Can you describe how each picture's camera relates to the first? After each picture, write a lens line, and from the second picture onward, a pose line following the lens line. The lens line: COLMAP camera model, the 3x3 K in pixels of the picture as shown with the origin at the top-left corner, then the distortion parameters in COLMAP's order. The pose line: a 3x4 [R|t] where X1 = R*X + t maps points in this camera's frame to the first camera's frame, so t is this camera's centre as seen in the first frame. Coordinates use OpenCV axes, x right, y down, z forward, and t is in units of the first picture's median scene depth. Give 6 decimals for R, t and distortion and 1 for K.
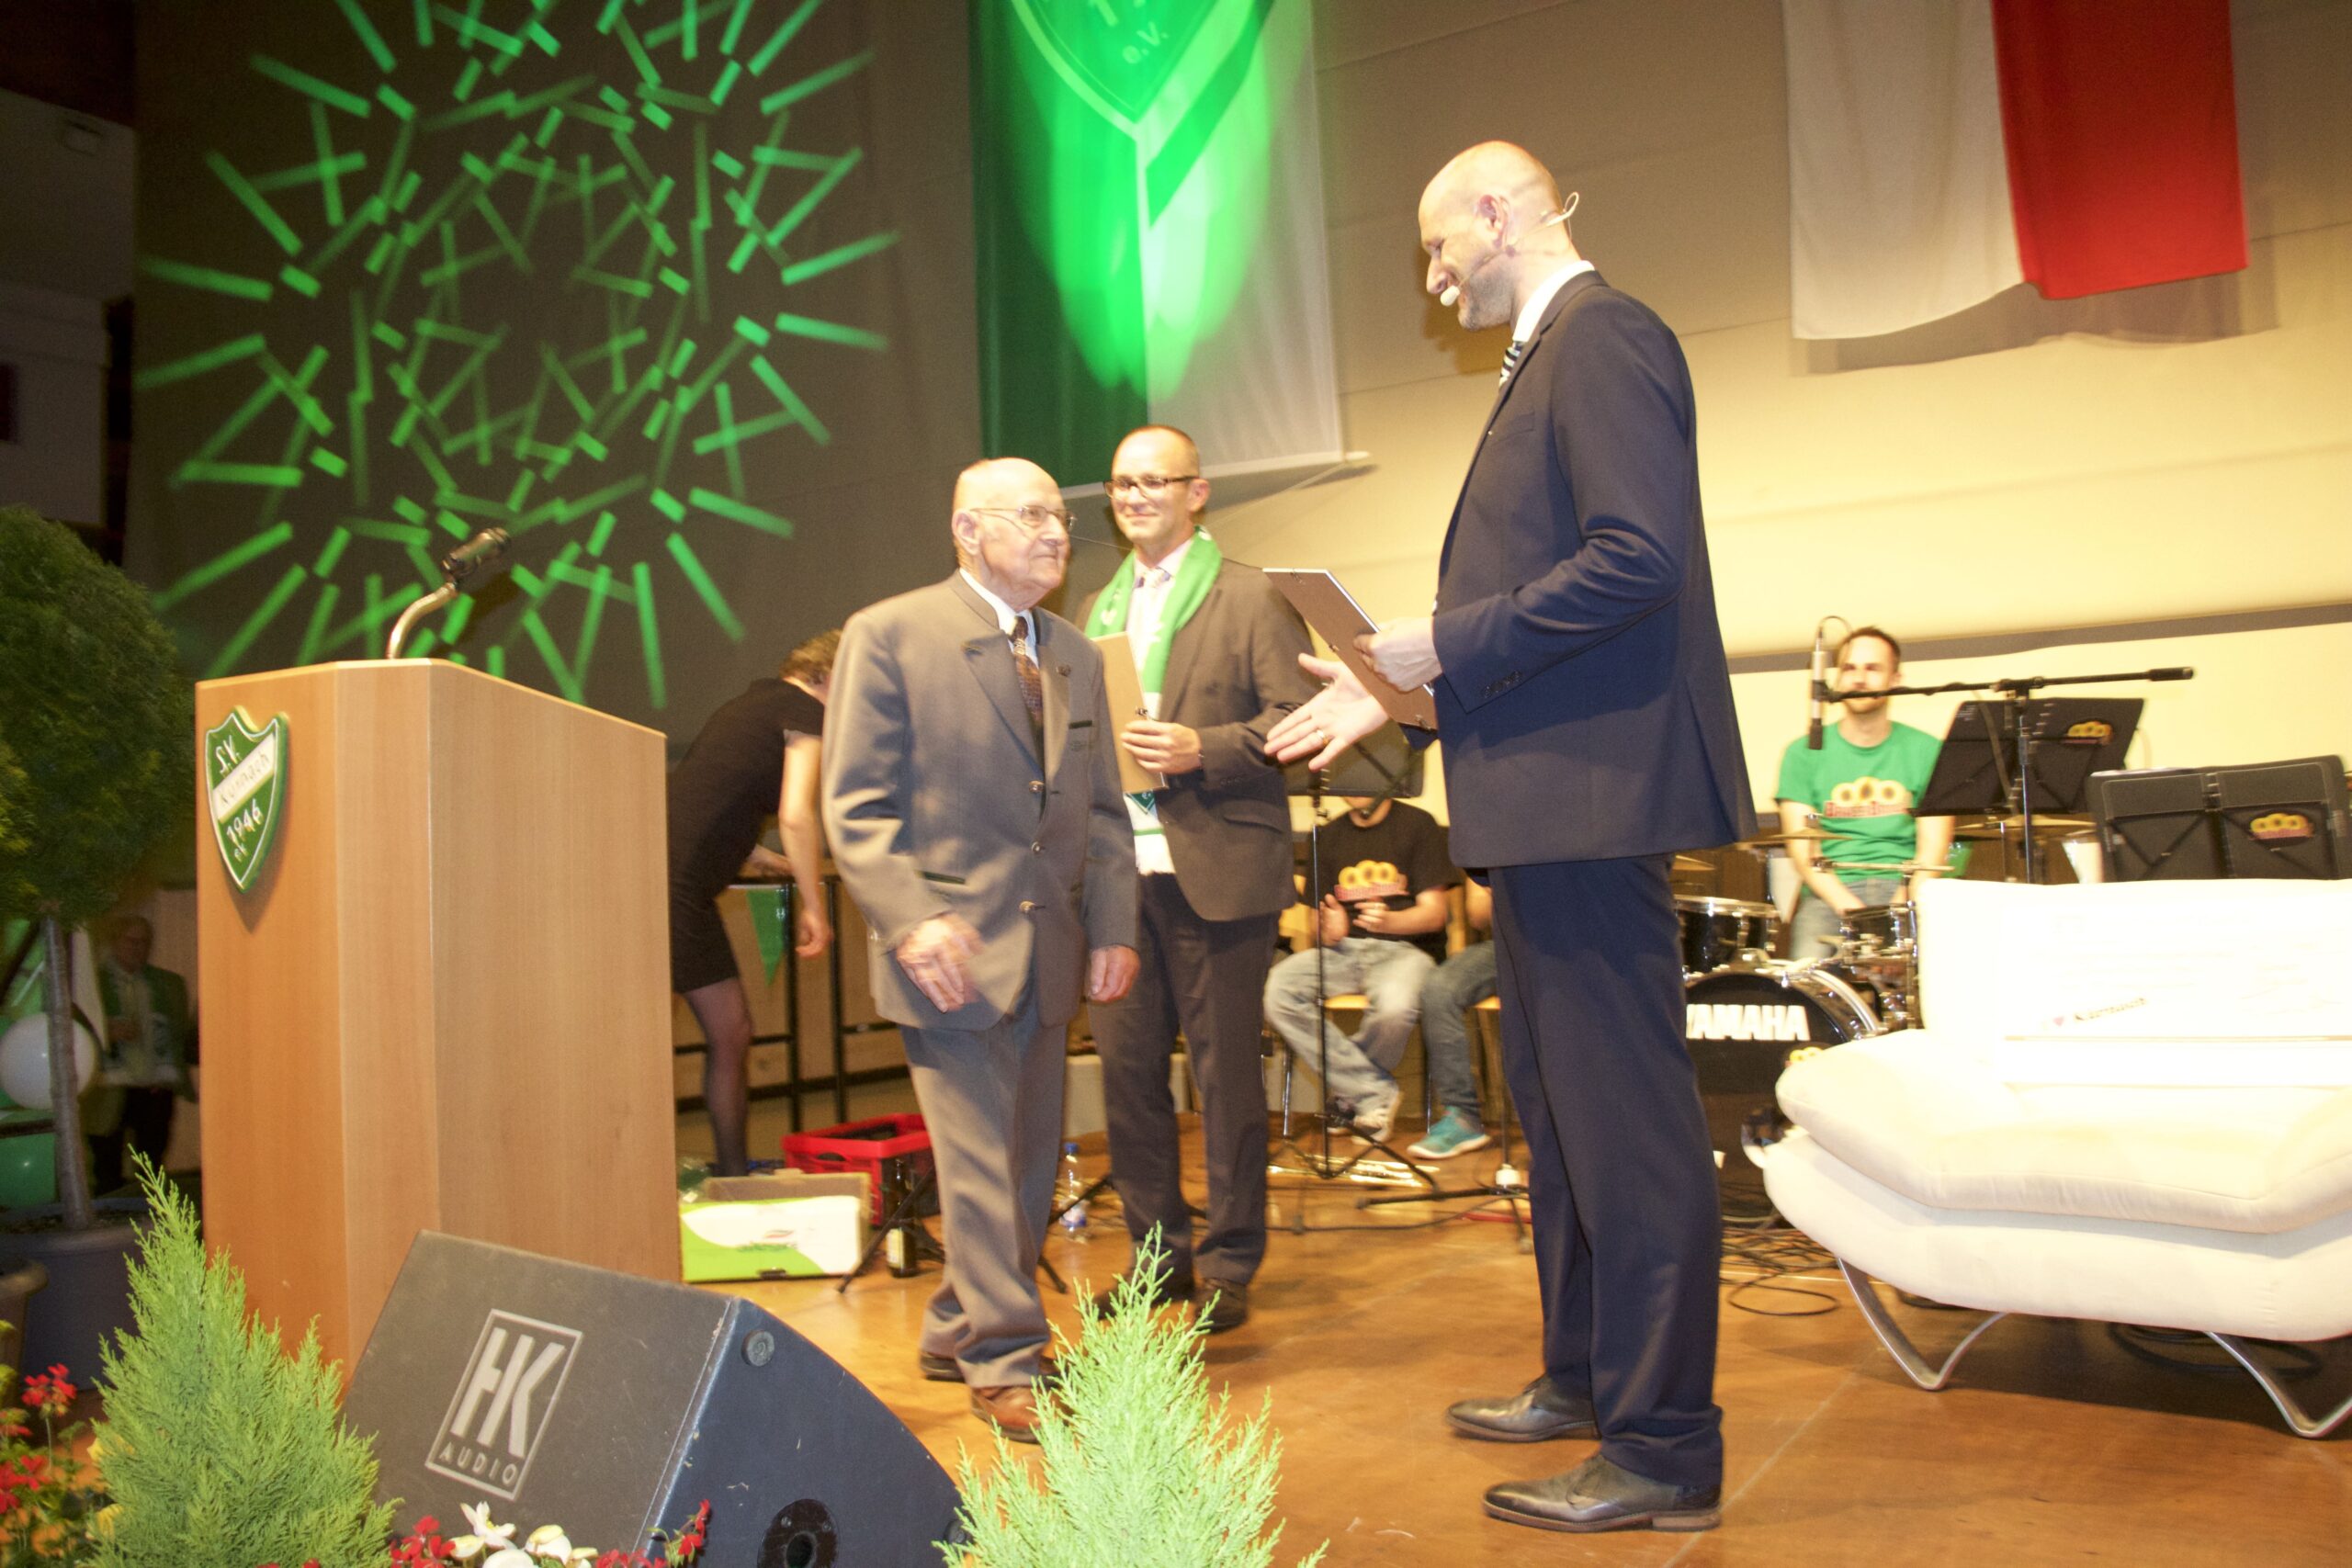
lens RADIAL K [[1927.4, 0, 1172.7], [0, 1927.4, 791.7], [0, 0, 1]] dist [-0.202140, 0.181272]
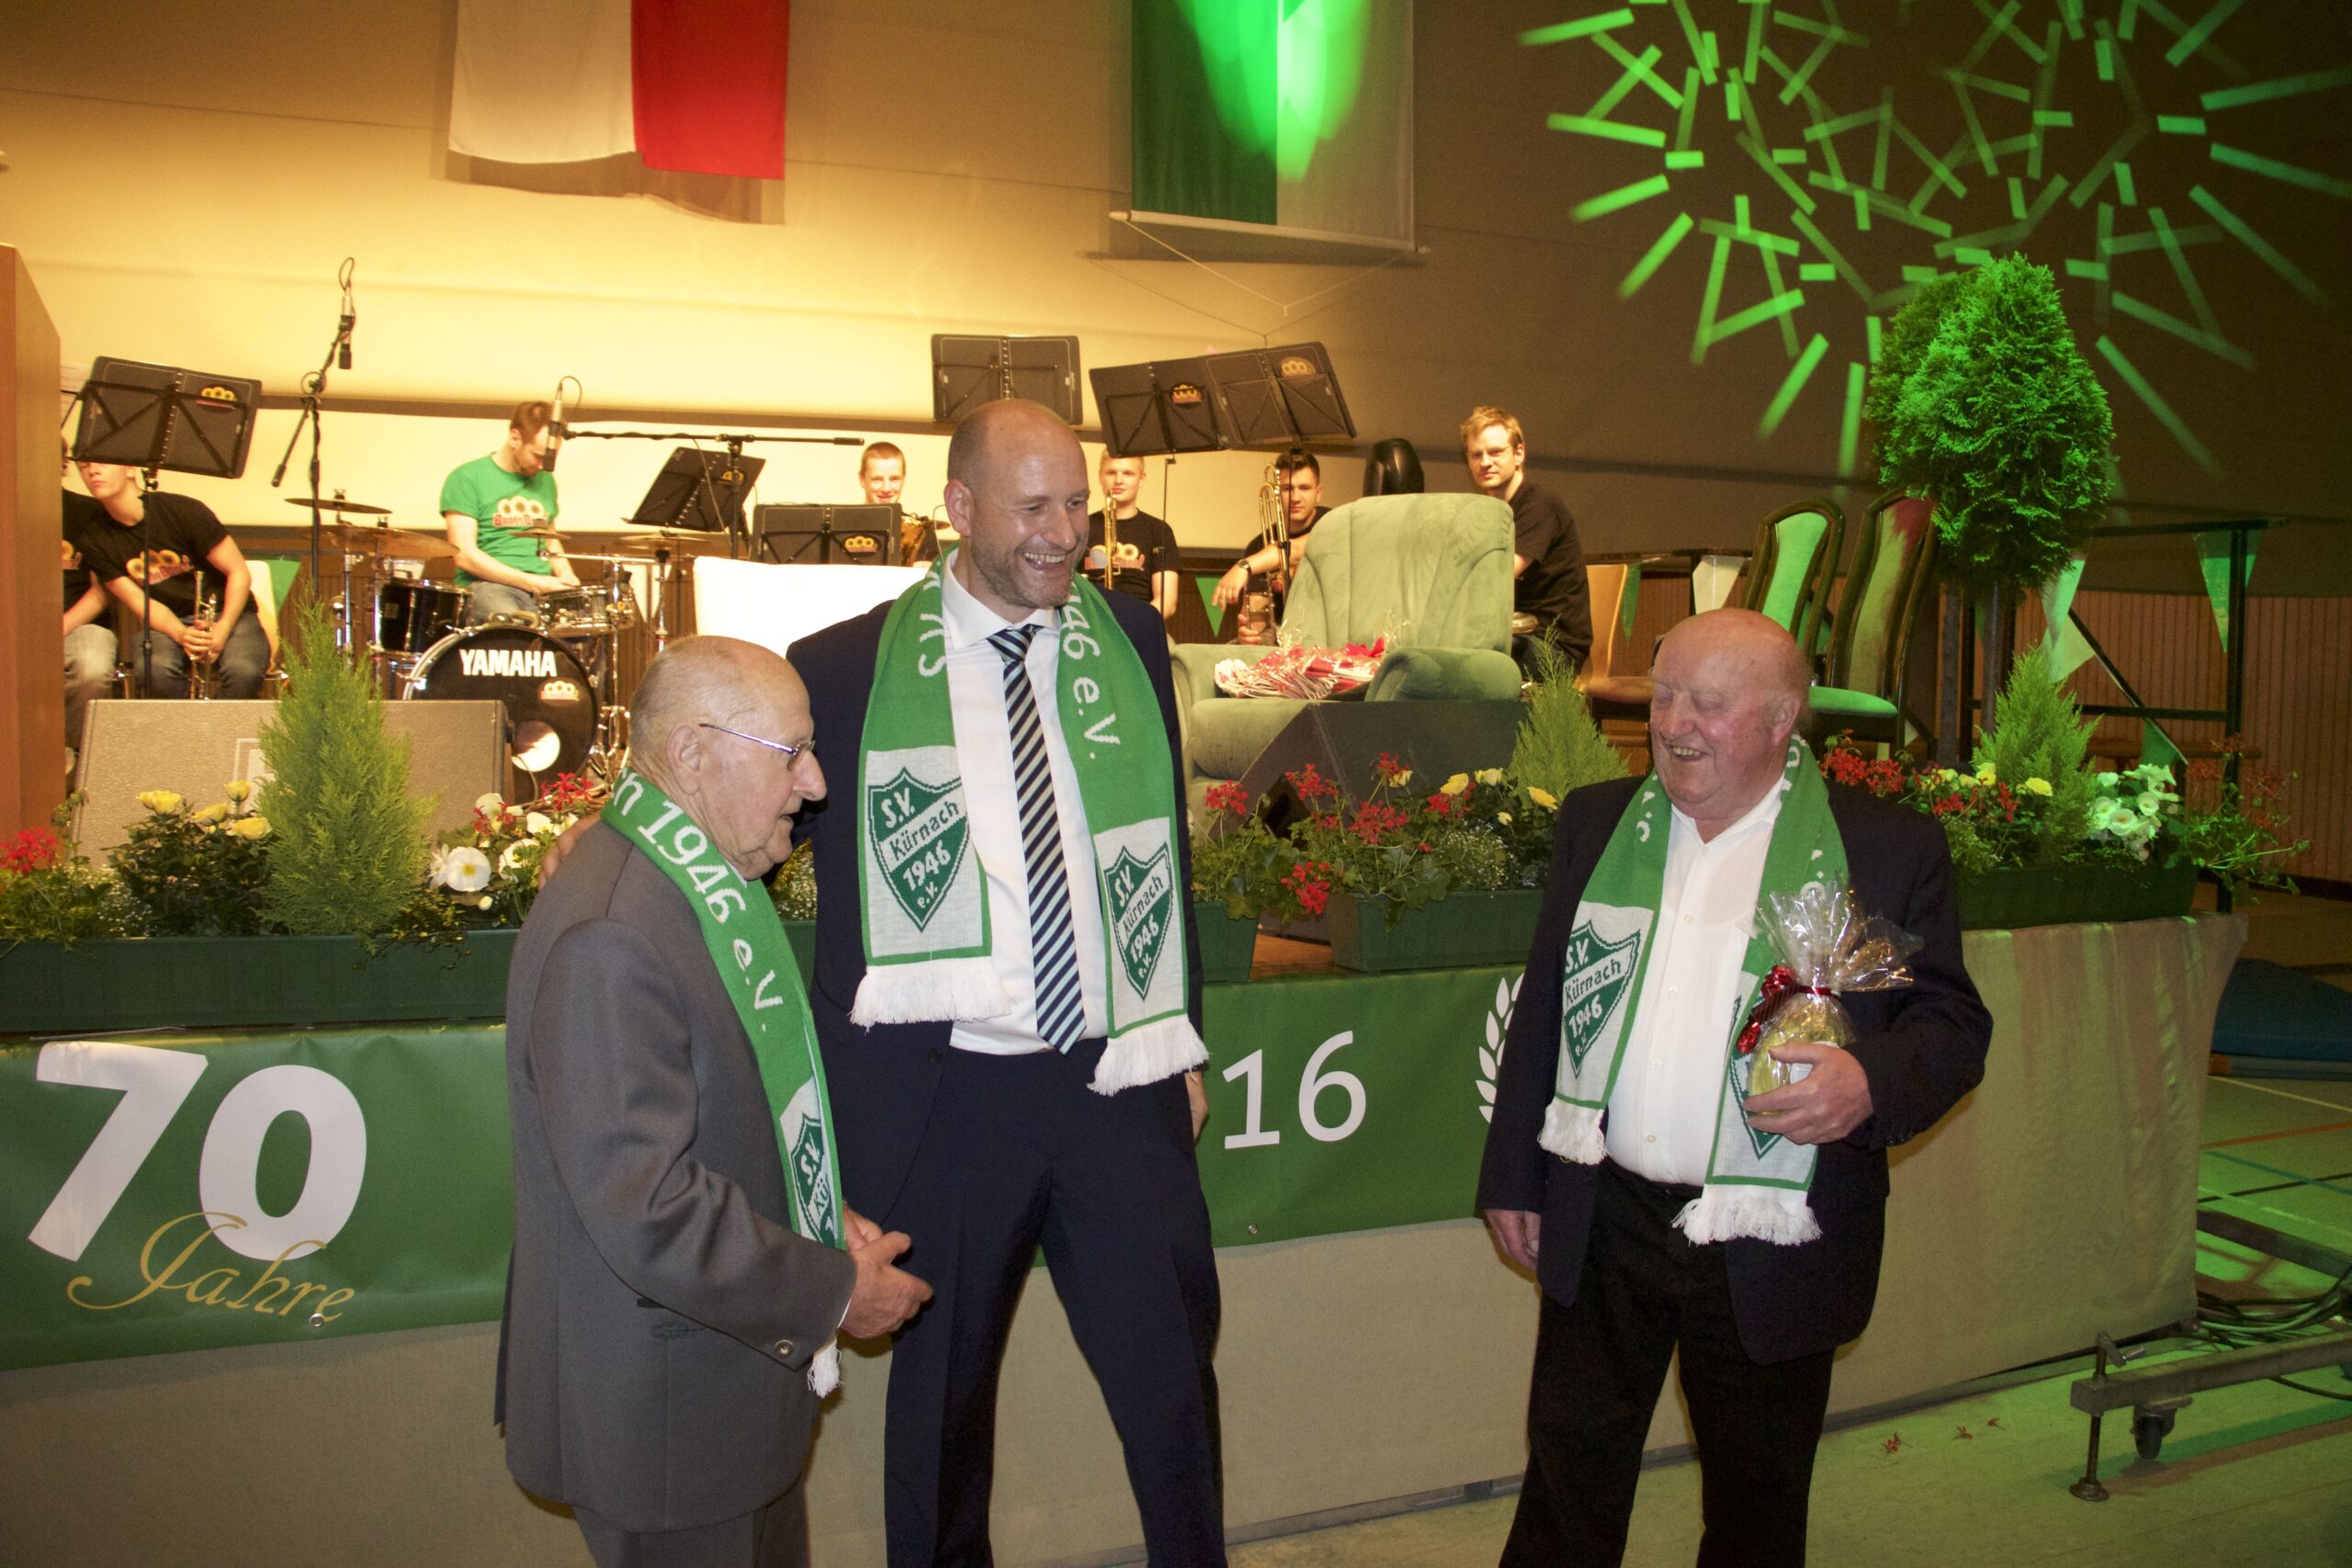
lens RADIAL K [[1903.8, 0, 1181.9], [0, 1903.8, 784.4], [0, 0, 1]] dist [-0.185063, 0.154214]
pose [[0.556959, -0.017862, 0.830348, -0.338788], [-0.068086, 0.995422, 0.067082, 0.052621], [-0.827744, -0.093897, 0.553193, -0.100128]]
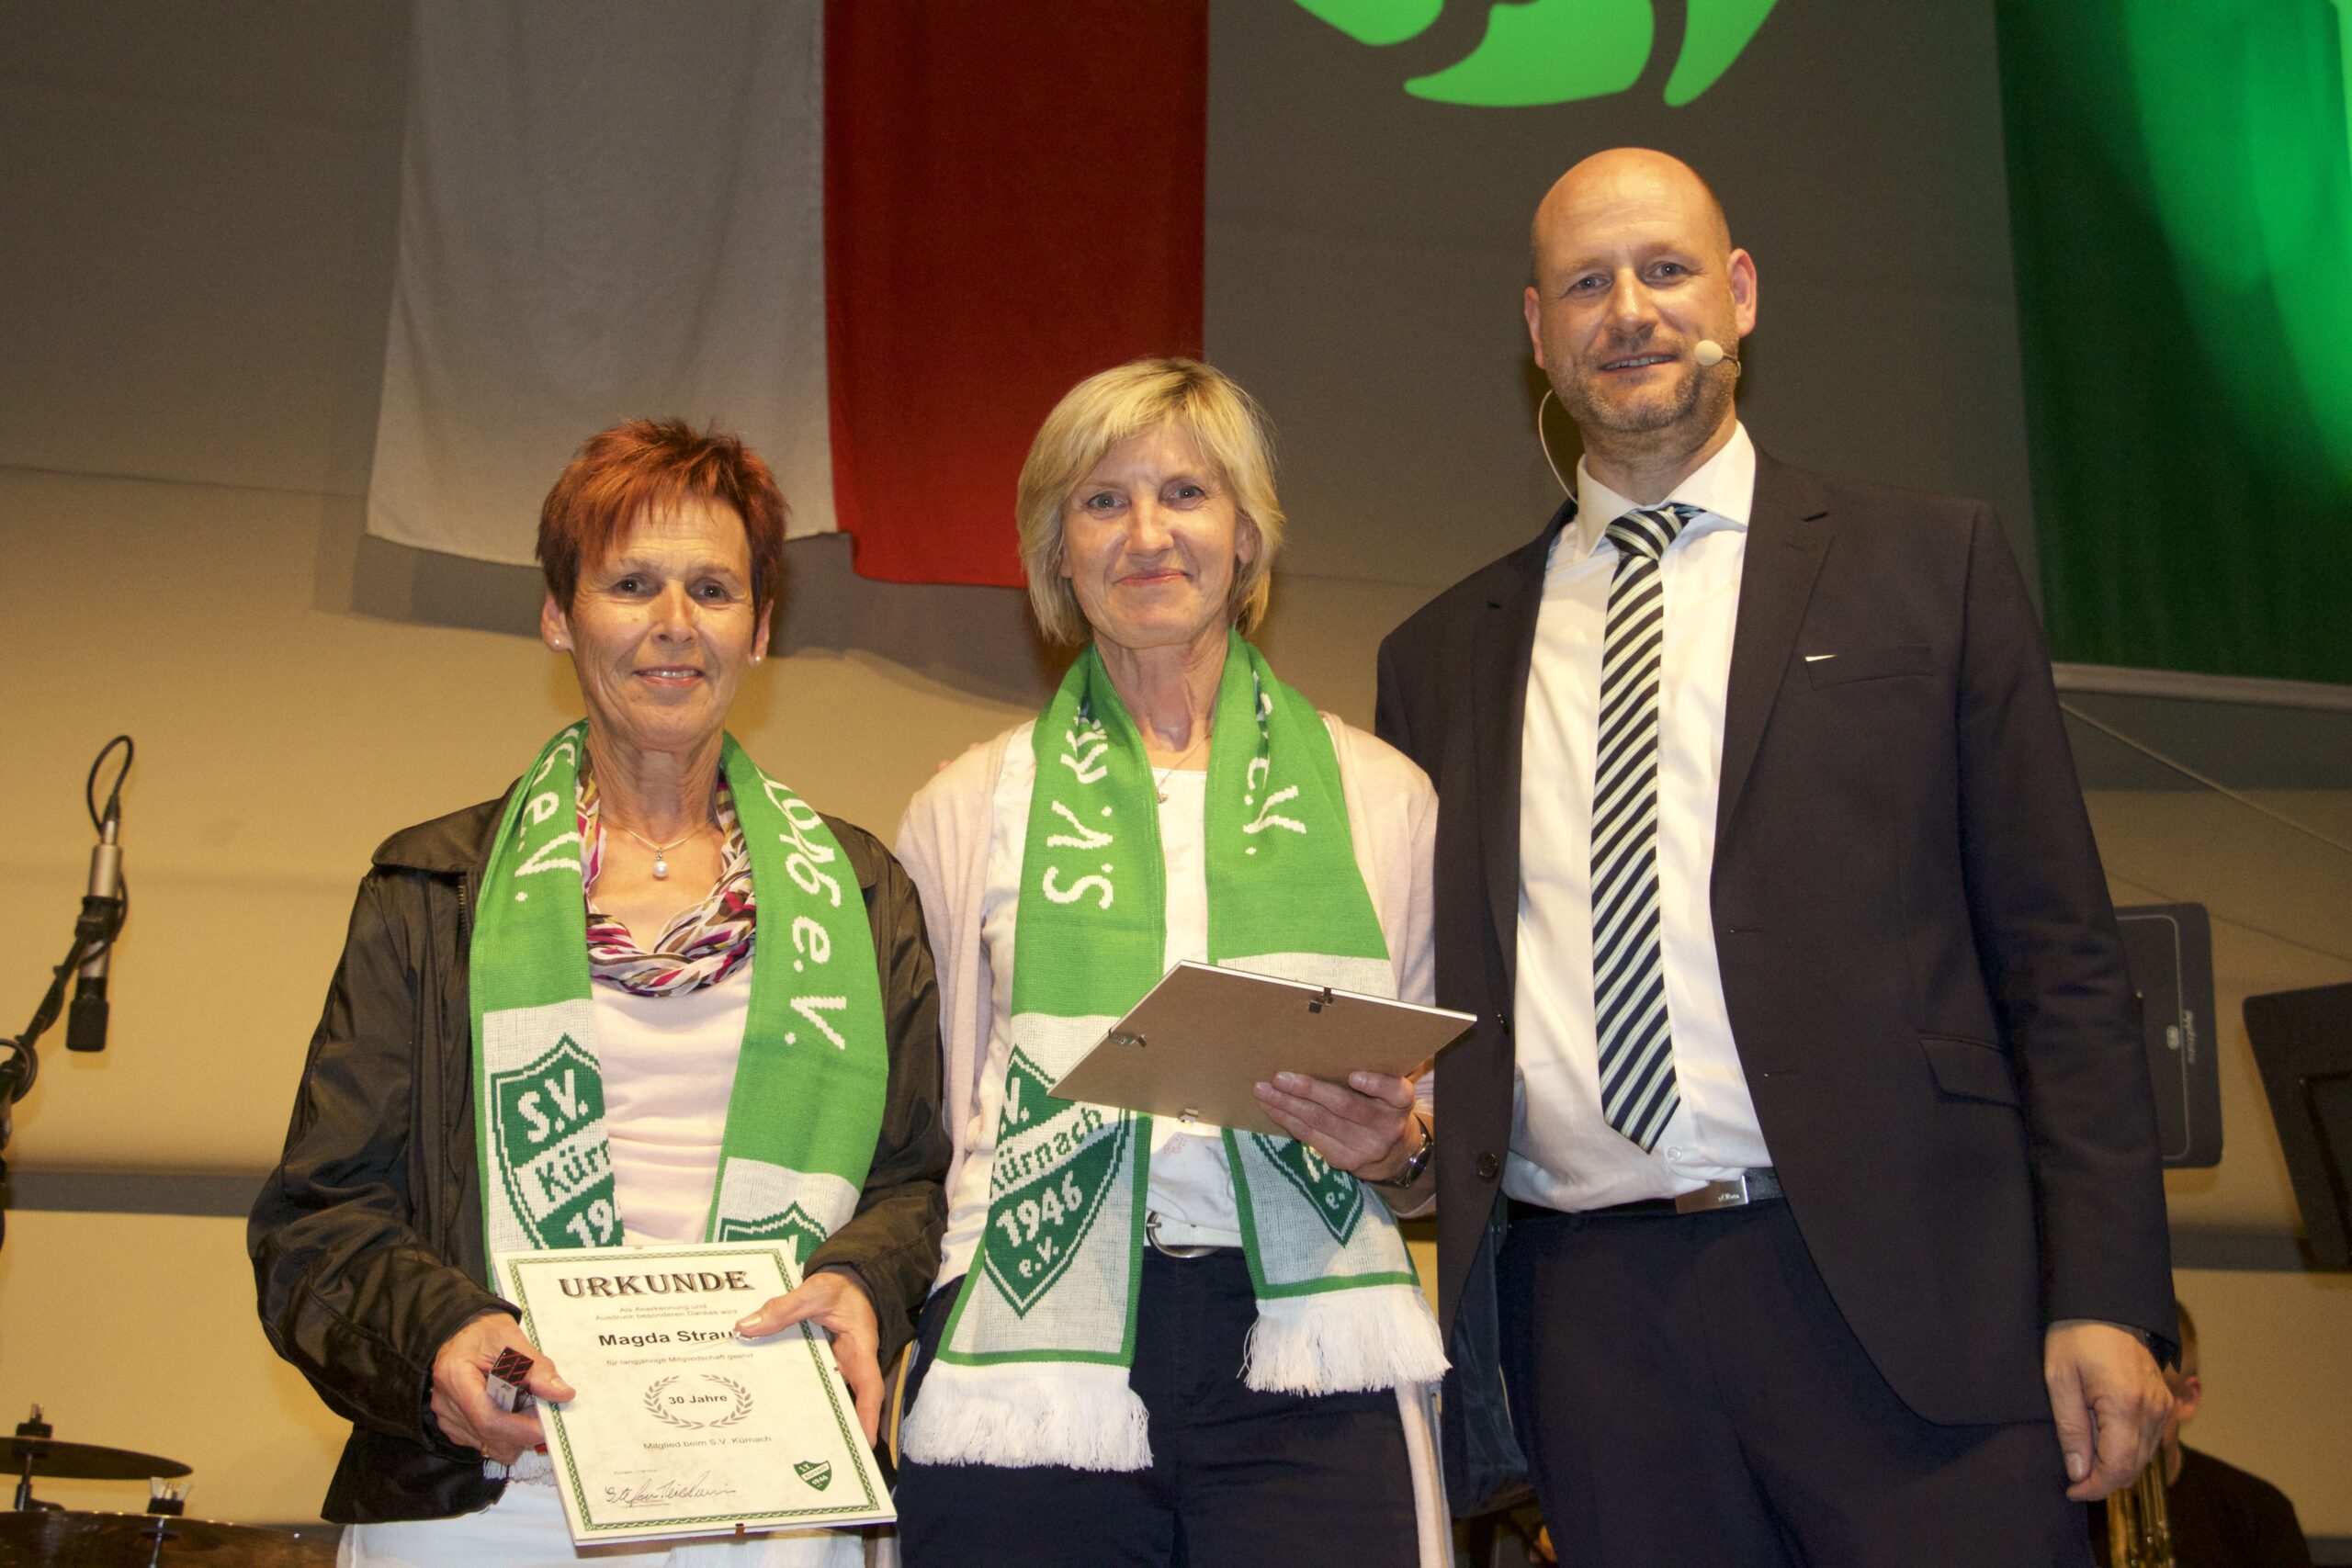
lens RADIAL K [[3595.4, 0, 1182.5], [0, 3595.4, 783.9], [0, 0, 1]] dist [0.156212, 0.064250]
pose [[0.644739, 0.222851, 0.731197, -0.171373], [-0.043925, 0.965781, -0.255614, 0.044897], [-0.763139, 0.132686, 0.632466, 0.196827]]
